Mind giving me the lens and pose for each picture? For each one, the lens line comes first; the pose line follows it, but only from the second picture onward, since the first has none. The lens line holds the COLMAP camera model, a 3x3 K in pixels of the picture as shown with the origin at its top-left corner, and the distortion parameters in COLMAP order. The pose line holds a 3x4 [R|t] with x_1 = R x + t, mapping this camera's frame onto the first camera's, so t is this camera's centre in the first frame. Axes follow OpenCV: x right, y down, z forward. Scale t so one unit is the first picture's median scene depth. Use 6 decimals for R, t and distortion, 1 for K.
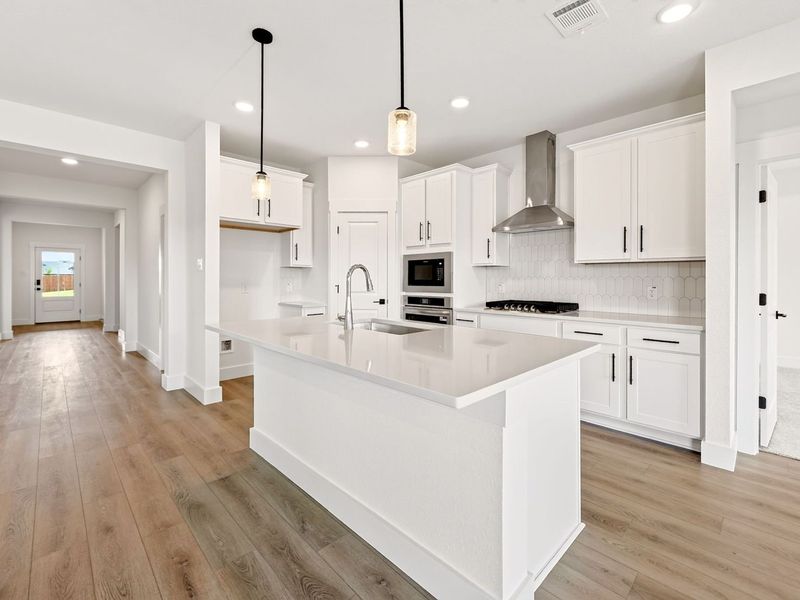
lens RADIAL K [[362.9, 0, 404.5], [0, 362.9, 283.9], [0, 0, 1]] dist [-0.002681, -0.000221]
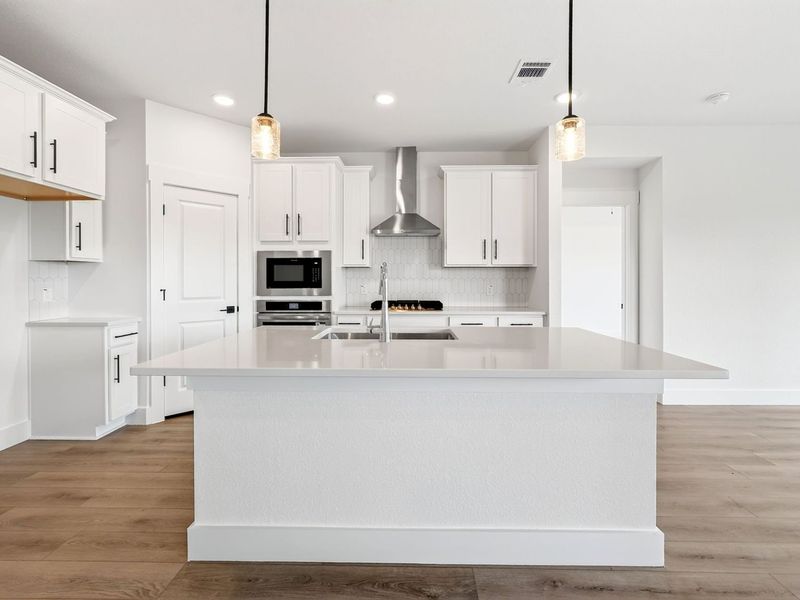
lens RADIAL K [[362.9, 0, 404.5], [0, 362.9, 283.9], [0, 0, 1]] dist [-0.002681, -0.000221]
pose [[0.719753, -0.007252, 0.694193, -0.370332], [0.012463, 0.999919, -0.002476, 0.000482], [-0.694119, 0.010434, 0.719785, 0.203387]]
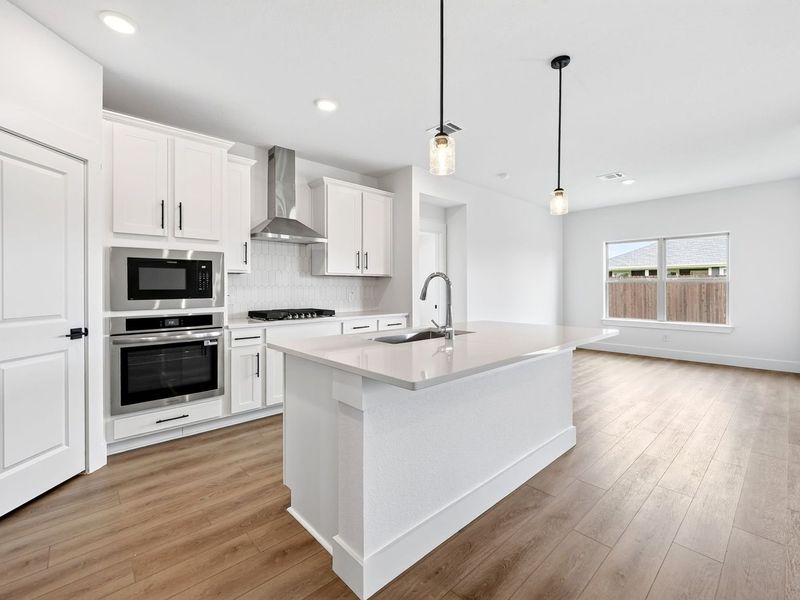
lens RADIAL K [[362.9, 0, 404.5], [0, 362.9, 283.9], [0, 0, 1]] dist [-0.002681, -0.000221]
pose [[0.028000, 0.008247, 0.999574, -0.616383], [0.018200, 0.999796, -0.008759, -0.008889], [-0.999442, 0.018437, 0.027844, 0.587385]]
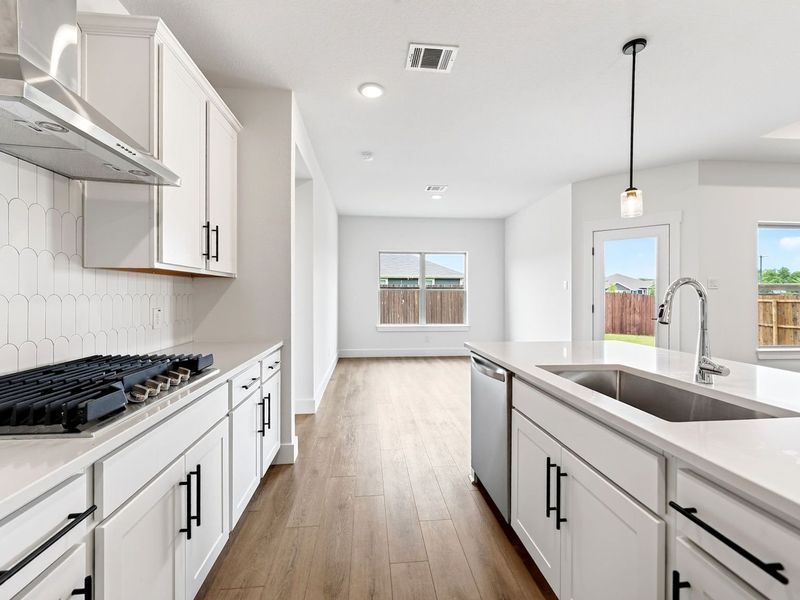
lens RADIAL K [[362.9, 0, 404.5], [0, 362.9, 283.9], [0, 0, 1]] dist [-0.002681, -0.000221]
pose [[-0.779646, 0.010354, 0.626135, -0.064594], [0.005900, 0.999940, -0.009189, -0.024803], [-0.626192, -0.003470, -0.779661, 0.976660]]
